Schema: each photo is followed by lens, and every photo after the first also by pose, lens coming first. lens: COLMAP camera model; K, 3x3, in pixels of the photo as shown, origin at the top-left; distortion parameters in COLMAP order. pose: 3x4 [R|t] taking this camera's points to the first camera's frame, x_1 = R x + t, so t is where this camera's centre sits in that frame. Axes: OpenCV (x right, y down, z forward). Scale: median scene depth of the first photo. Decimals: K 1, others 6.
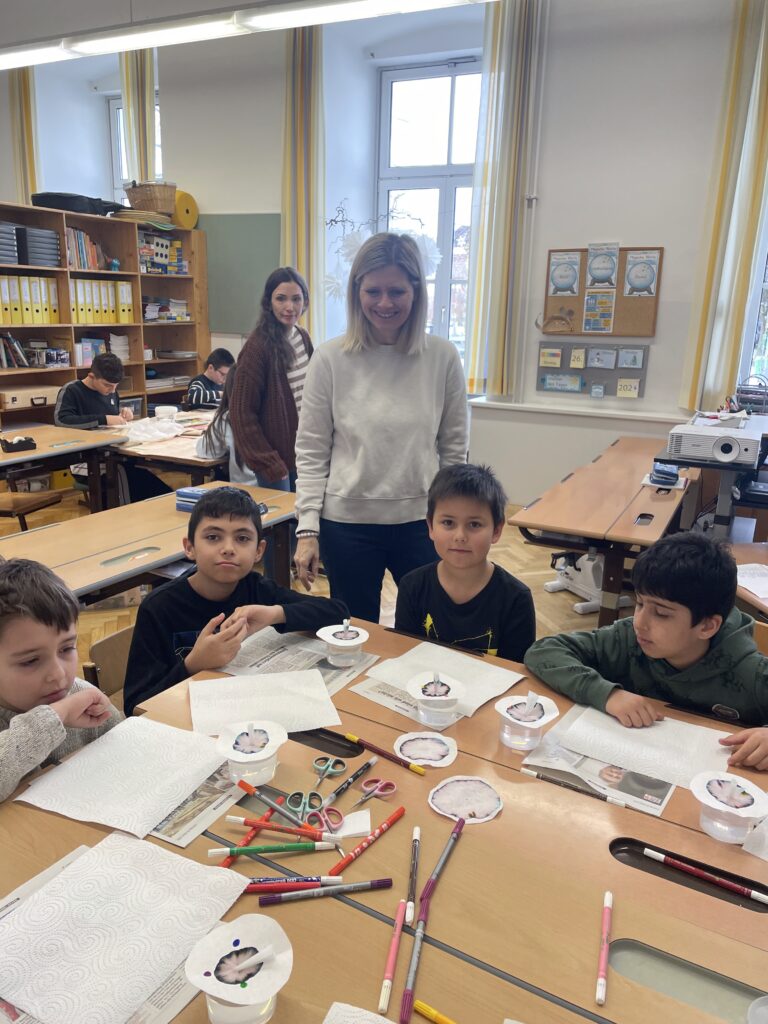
lens RADIAL K [[774.1, 0, 403.9], [0, 774.1, 512.5], [0, 0, 1]] dist [-0.003209, -0.007369]
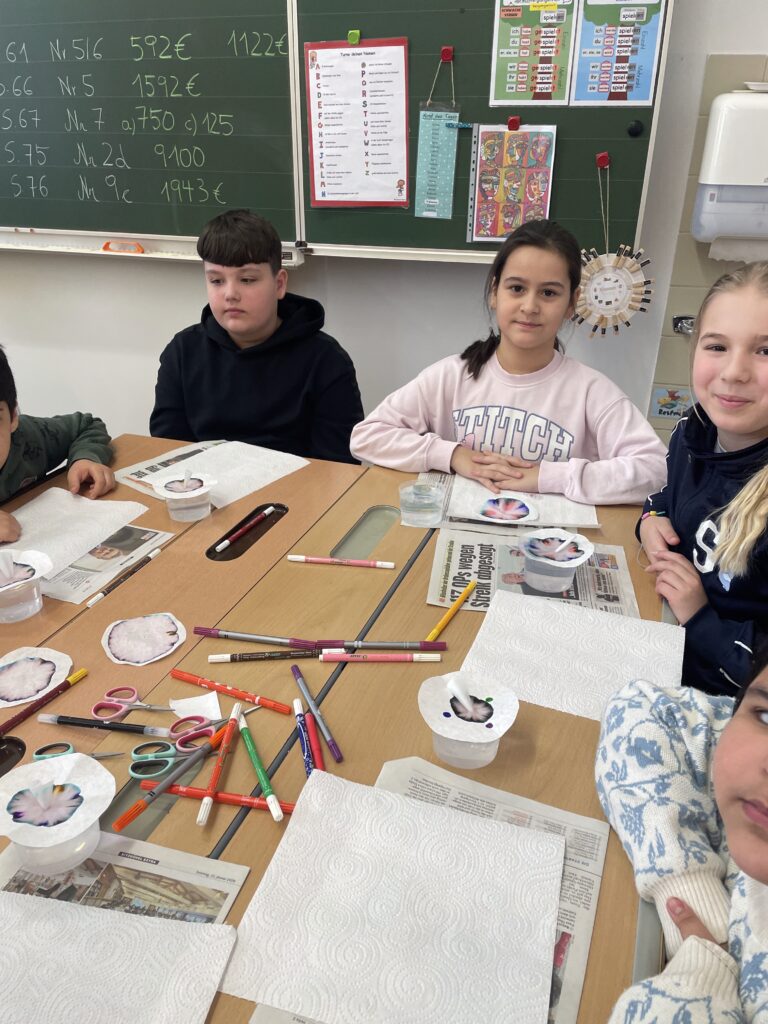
lens RADIAL K [[774.1, 0, 403.9], [0, 774.1, 512.5], [0, 0, 1]] dist [-0.003209, -0.007369]
pose [[-0.175999, -0.484241, 0.857050, -0.701971], [0.237005, 0.824185, 0.514342, -0.135120], [-0.955434, 0.293648, -0.030288, 0.759092]]
